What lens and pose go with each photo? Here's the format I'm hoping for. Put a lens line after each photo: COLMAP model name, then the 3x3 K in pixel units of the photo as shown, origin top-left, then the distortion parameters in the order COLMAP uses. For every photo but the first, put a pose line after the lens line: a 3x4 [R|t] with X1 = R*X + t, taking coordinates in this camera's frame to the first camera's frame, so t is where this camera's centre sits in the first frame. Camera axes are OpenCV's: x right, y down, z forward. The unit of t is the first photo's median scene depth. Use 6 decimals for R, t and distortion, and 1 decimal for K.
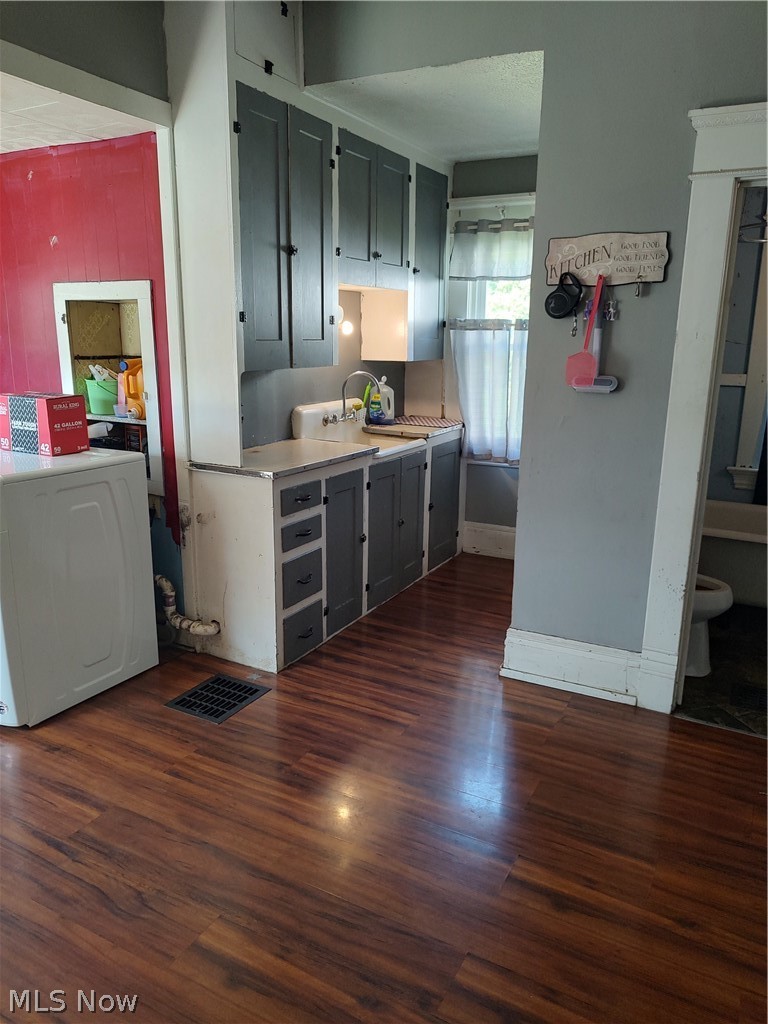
lens RADIAL K [[736.8, 0, 386.7], [0, 736.8, 508.9], [0, 0, 1]] dist [0.005866, -0.009784]
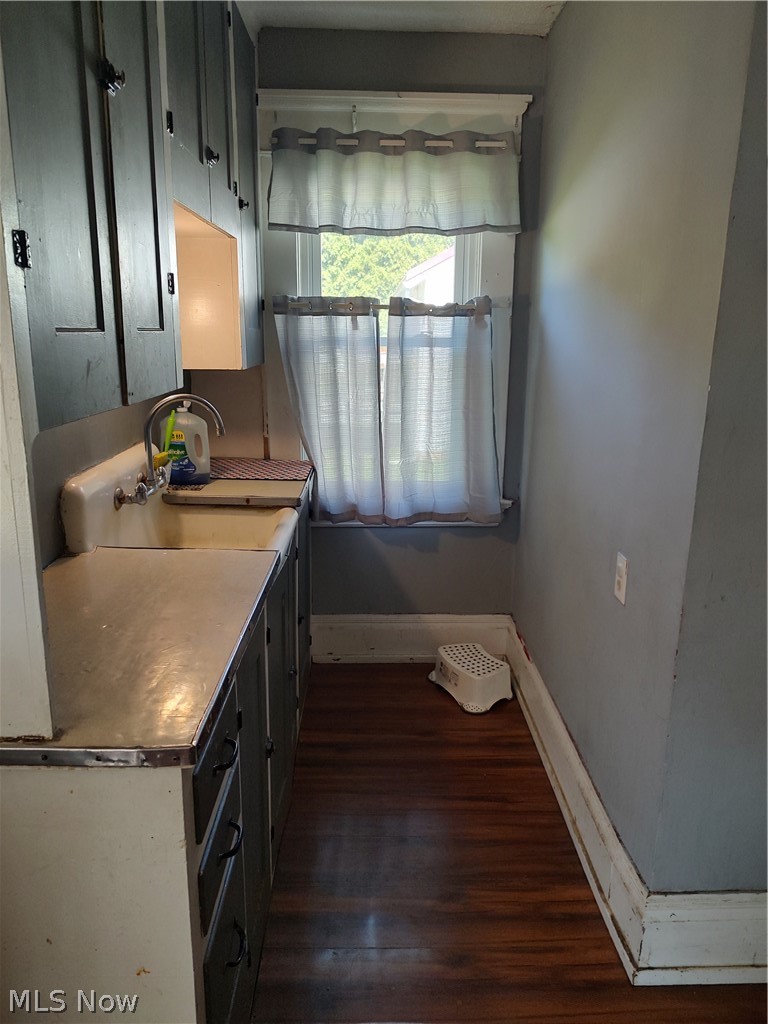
lens RADIAL K [[736.8, 0, 386.7], [0, 736.8, 508.9], [0, 0, 1]] dist [0.005866, -0.009784]
pose [[0.869906, -0.115729, 0.479448, -0.147161], [0.110587, 0.993098, 0.039066, -0.102750], [-0.480660, 0.019037, 0.876701, 0.450640]]
